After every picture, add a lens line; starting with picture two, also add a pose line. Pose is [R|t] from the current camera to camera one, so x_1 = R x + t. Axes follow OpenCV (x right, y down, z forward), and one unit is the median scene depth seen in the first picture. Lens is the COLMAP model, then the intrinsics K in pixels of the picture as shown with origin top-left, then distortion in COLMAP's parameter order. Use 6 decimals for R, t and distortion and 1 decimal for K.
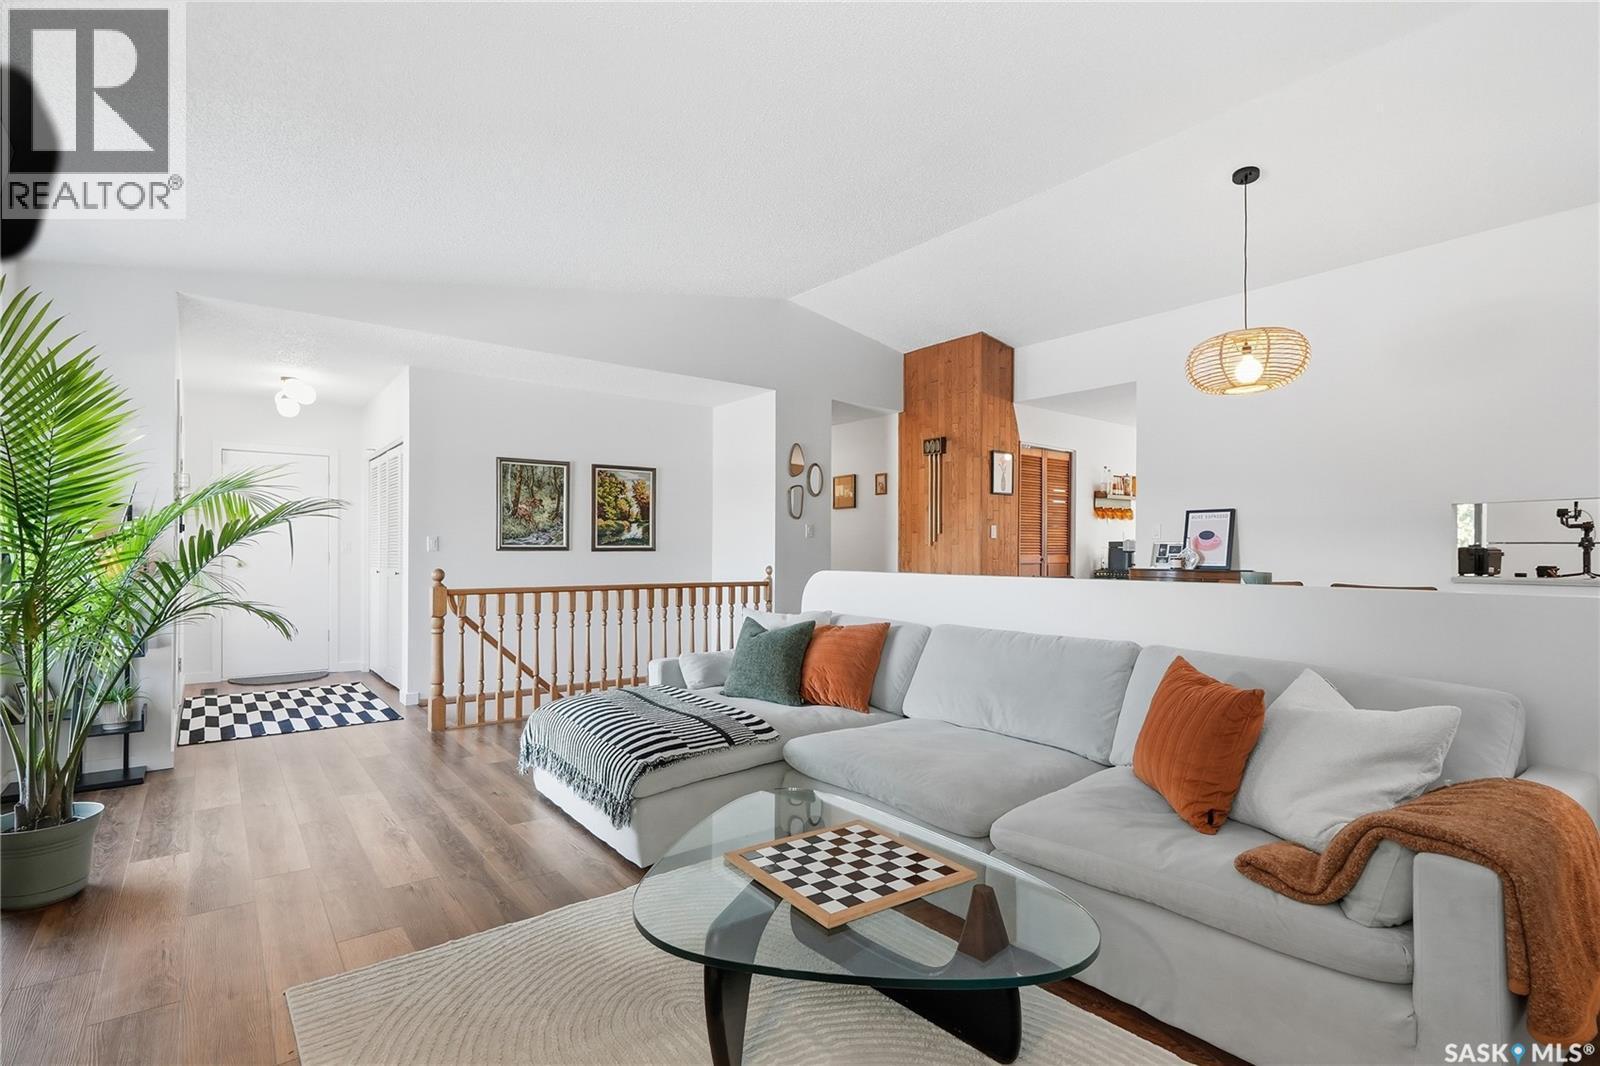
lens RADIAL K [[751.4, 0, 797.0], [0, 751.4, 553.8], [0, 0, 1]] dist [-0.011710, 0.001820]
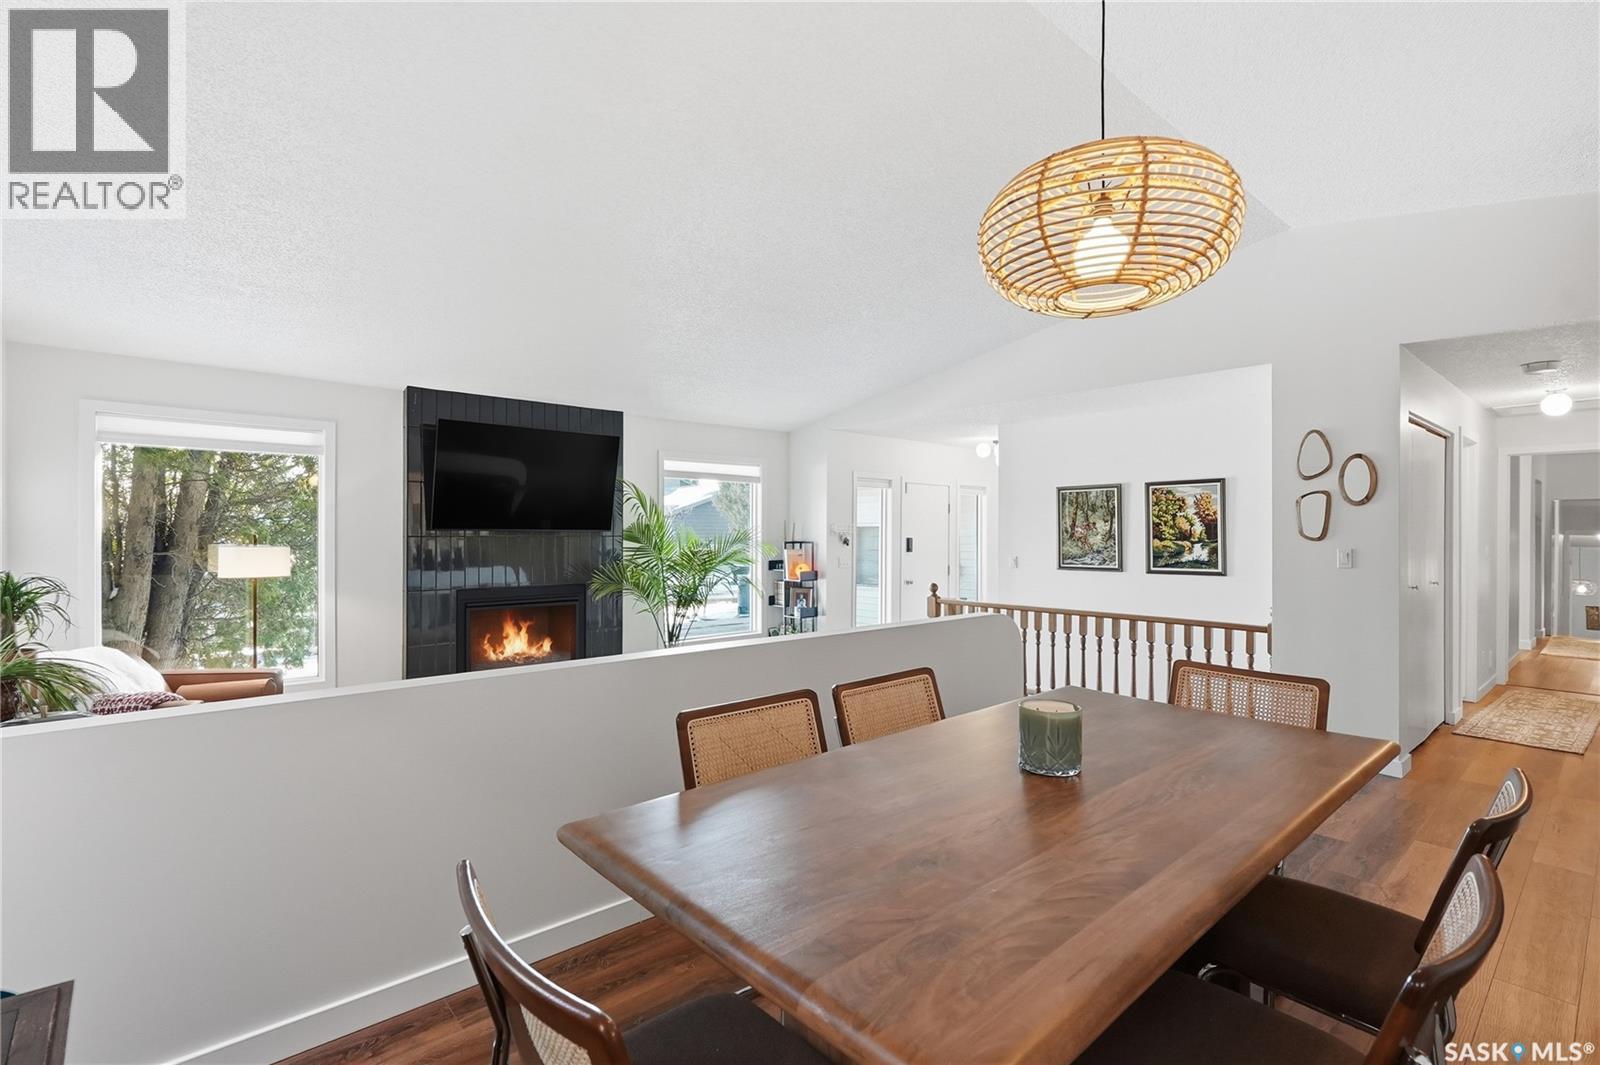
lens RADIAL K [[751.4, 0, 809.3], [0, 751.4, 536.8], [0, 0, 1]] dist [-0.011710, 0.001820]
pose [[0.057051, 0.001433, -0.998370, 0.650806], [-0.007387, 0.999972, 0.001013, -0.047140], [0.998344, 0.007317, 0.057060, 0.505599]]
